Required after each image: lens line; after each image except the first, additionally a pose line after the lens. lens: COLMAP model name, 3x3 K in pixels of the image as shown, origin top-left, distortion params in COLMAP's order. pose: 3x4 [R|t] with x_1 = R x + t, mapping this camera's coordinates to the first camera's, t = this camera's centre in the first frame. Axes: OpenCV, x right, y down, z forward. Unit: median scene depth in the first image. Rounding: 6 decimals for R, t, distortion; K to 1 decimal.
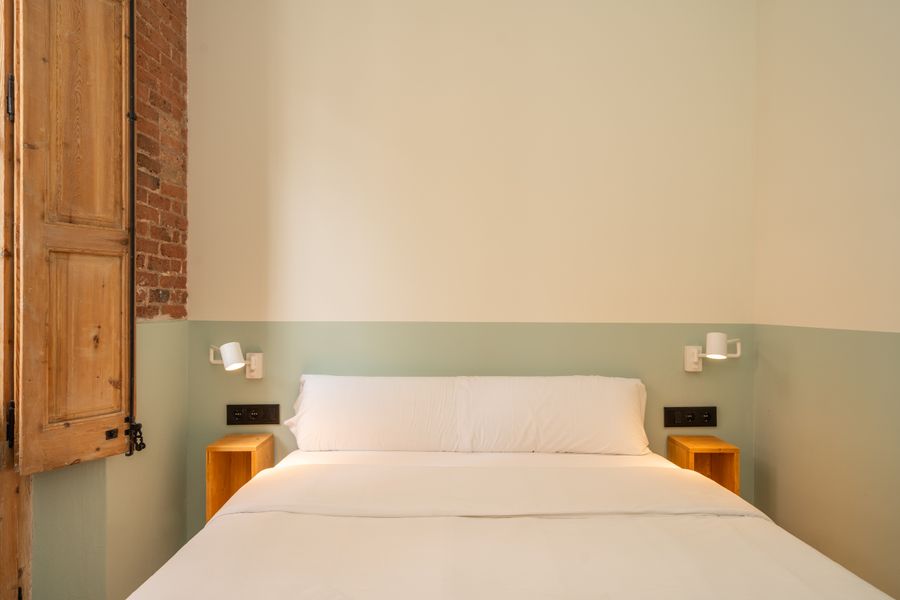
lens RADIAL K [[480.0, 0, 450.4], [0, 480.0, 302.3], [0, 0, 1]] dist [-0.002743, 0.003365]
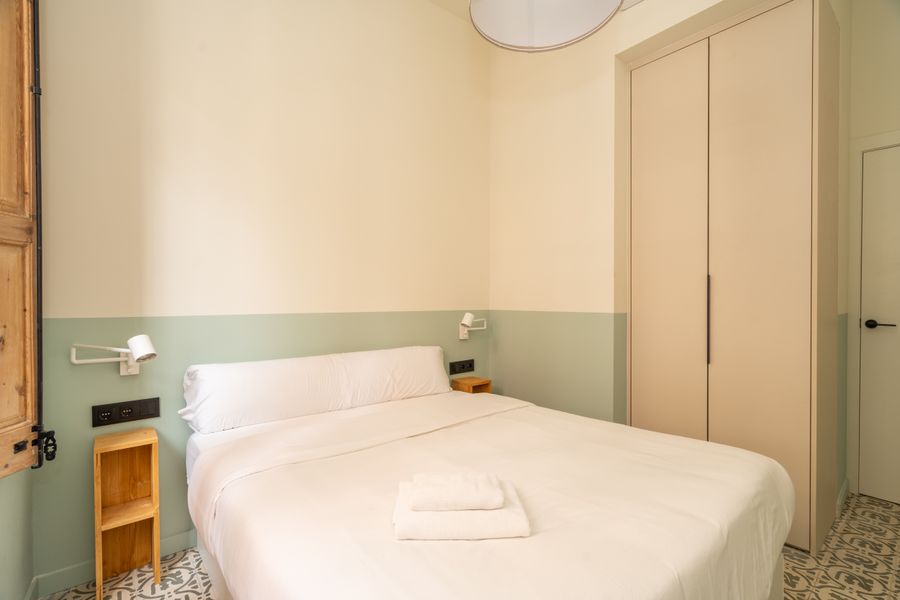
lens RADIAL K [[422.0, 0, 423.3], [0, 422.0, 300.1], [0, 0, 1]] dist [-0.011948, 0.002531]
pose [[0.785298, -0.004592, 0.619101, -0.584950], [-0.001080, 0.999961, 0.008786, -0.004101], [-0.619118, -0.007568, 0.785262, -0.065675]]
